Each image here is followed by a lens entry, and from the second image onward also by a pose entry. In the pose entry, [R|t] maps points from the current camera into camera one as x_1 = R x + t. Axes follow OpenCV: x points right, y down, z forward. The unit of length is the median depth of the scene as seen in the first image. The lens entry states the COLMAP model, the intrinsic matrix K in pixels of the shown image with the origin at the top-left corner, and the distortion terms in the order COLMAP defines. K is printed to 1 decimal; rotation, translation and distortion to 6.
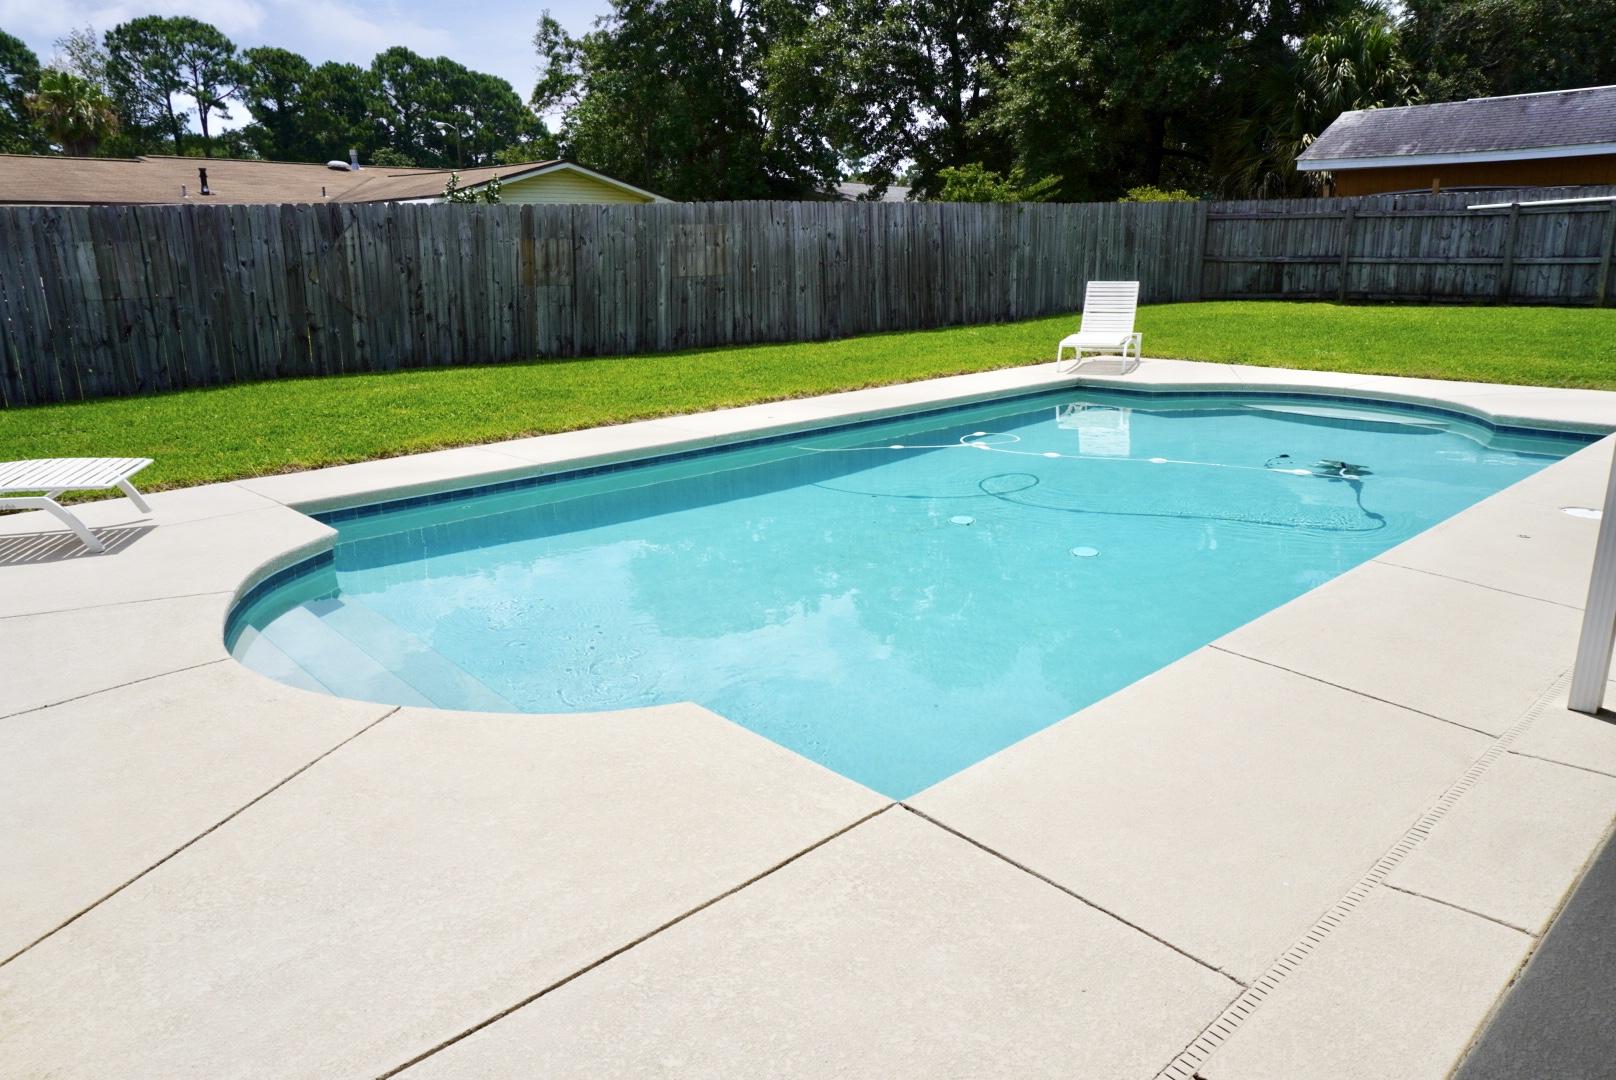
lens RADIAL K [[1078.7, 0, 806.0], [0, 1078.7, 539.0], [0, 0, 1]] dist [-0.044262, 0.037481]
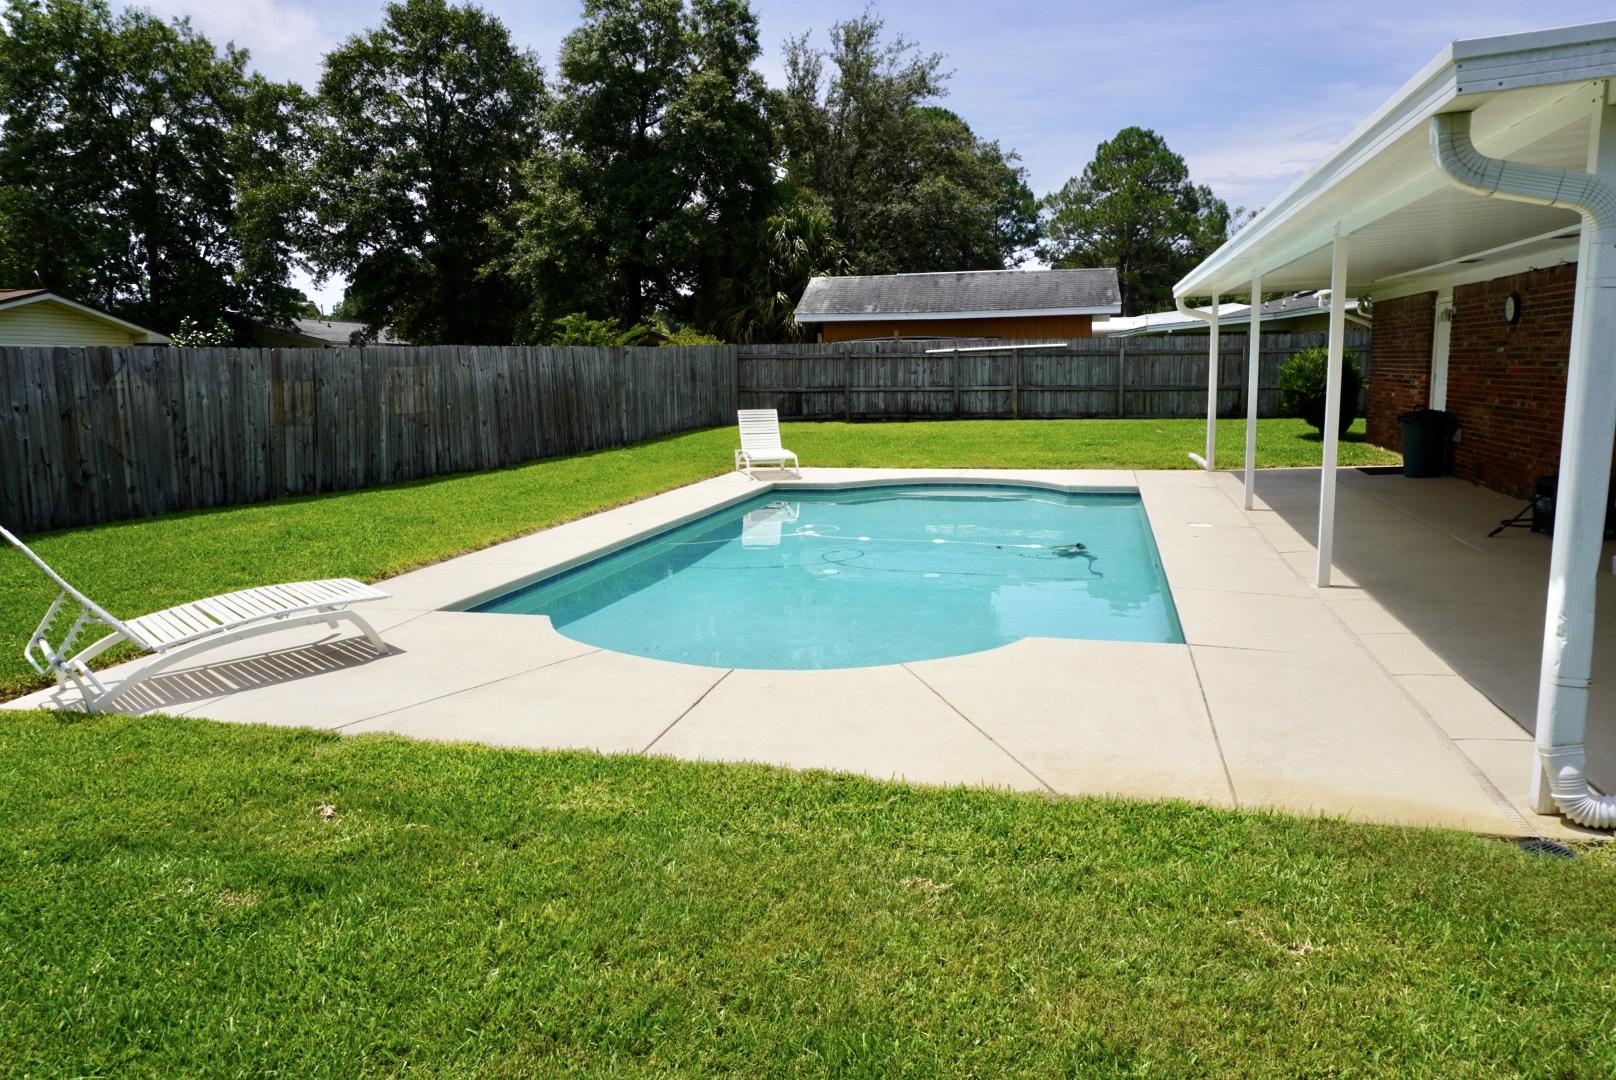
lens RADIAL K [[1078.7, 0, 808.3], [0, 1078.7, 533.7], [0, 0, 1]] dist [-0.044262, 0.037481]
pose [[0.845065, -0.080669, 0.528543, -0.307017], [0.144206, 0.986306, -0.080030, 0.015187], [-0.514850, 0.143850, 0.845125, -0.083548]]
